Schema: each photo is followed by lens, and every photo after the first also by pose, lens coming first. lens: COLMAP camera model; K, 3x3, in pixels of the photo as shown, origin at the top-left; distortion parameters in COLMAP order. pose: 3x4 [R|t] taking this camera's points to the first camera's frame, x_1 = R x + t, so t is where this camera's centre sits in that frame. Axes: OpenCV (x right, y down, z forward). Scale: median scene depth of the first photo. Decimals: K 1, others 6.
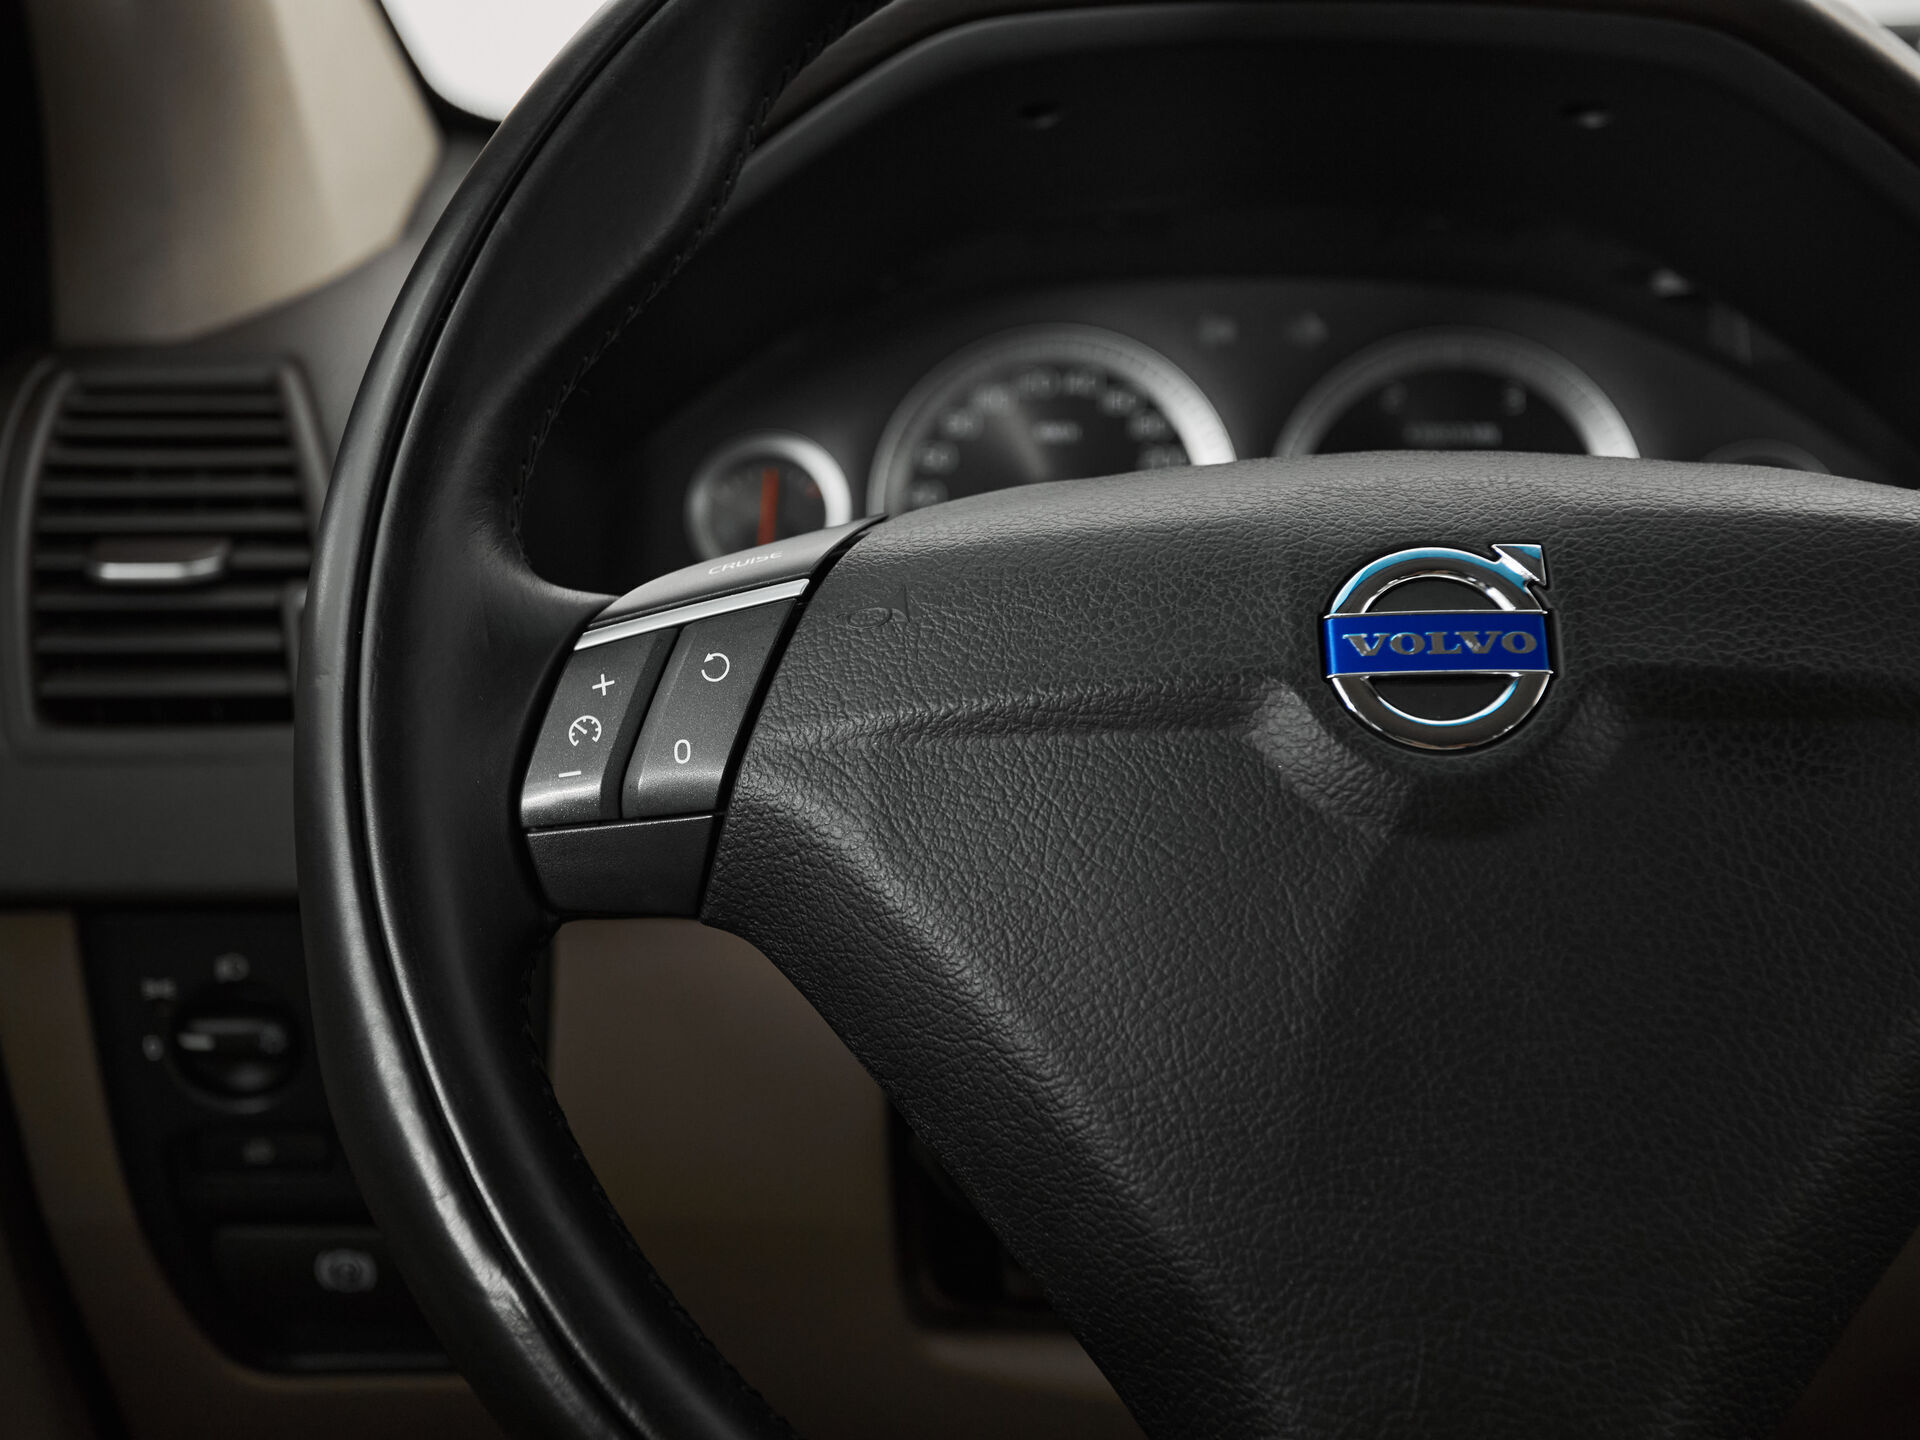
lens RADIAL K [[2446.0, 0, 809.3], [0, 2446.0, 745.8], [0, 0, 1]] dist [0.038522, 0.000000]
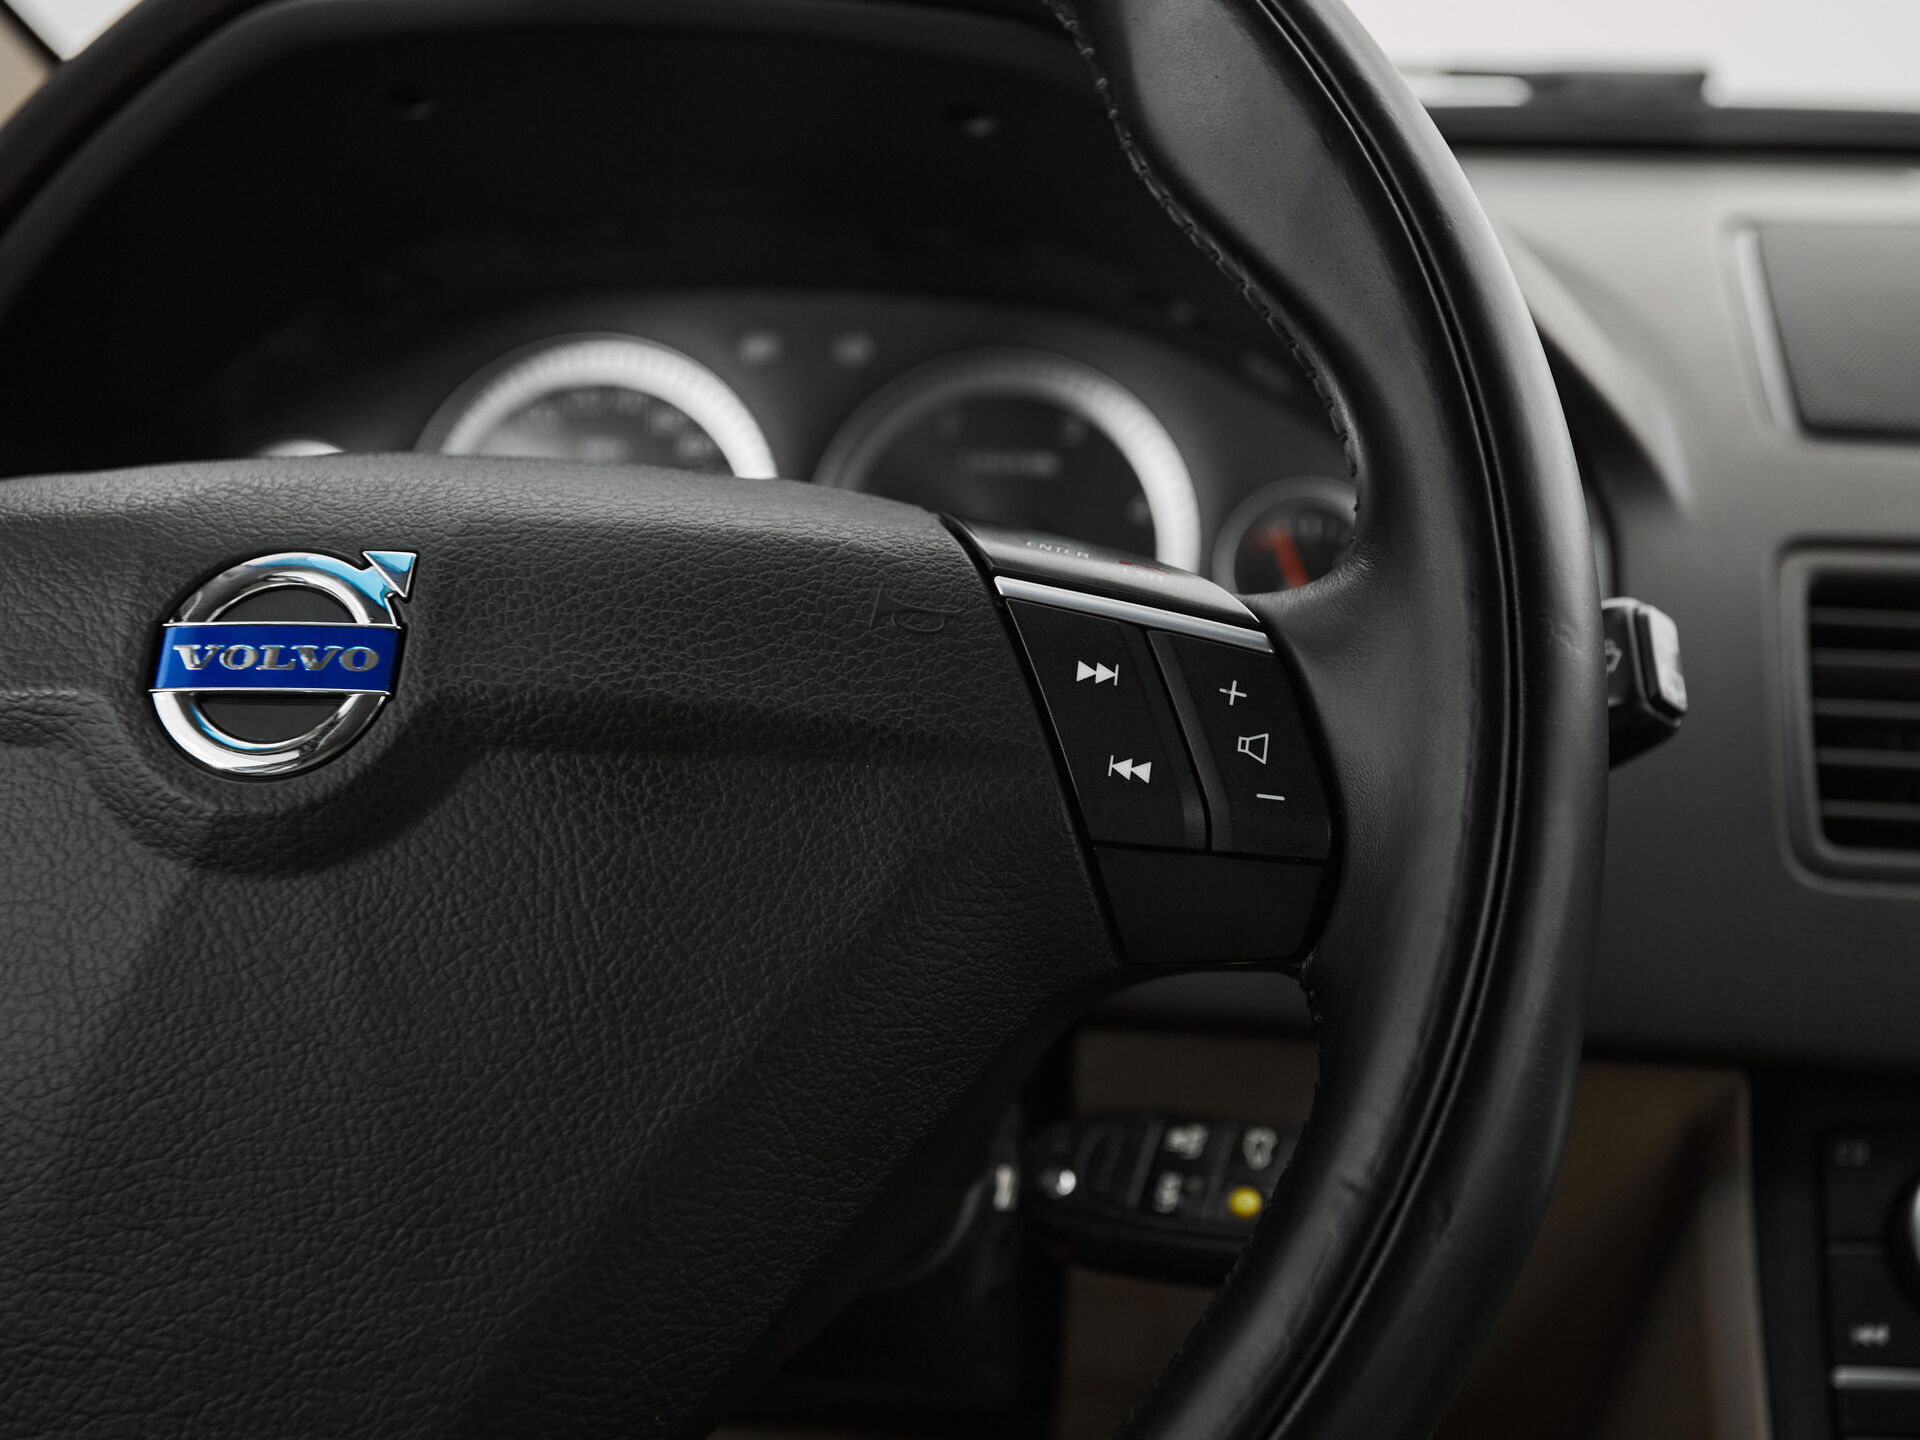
lens RADIAL K [[2446.0, 0, 1093.5], [0, 2446.0, 751.5], [0, 0, 1]] dist [0.038522, 0.000000]
pose [[0.999591, 0.027123, 0.009113, 0.542501], [-0.026961, 0.999484, -0.017453, 0.000239], [-0.009582, 0.017201, 0.999806, 0.096852]]
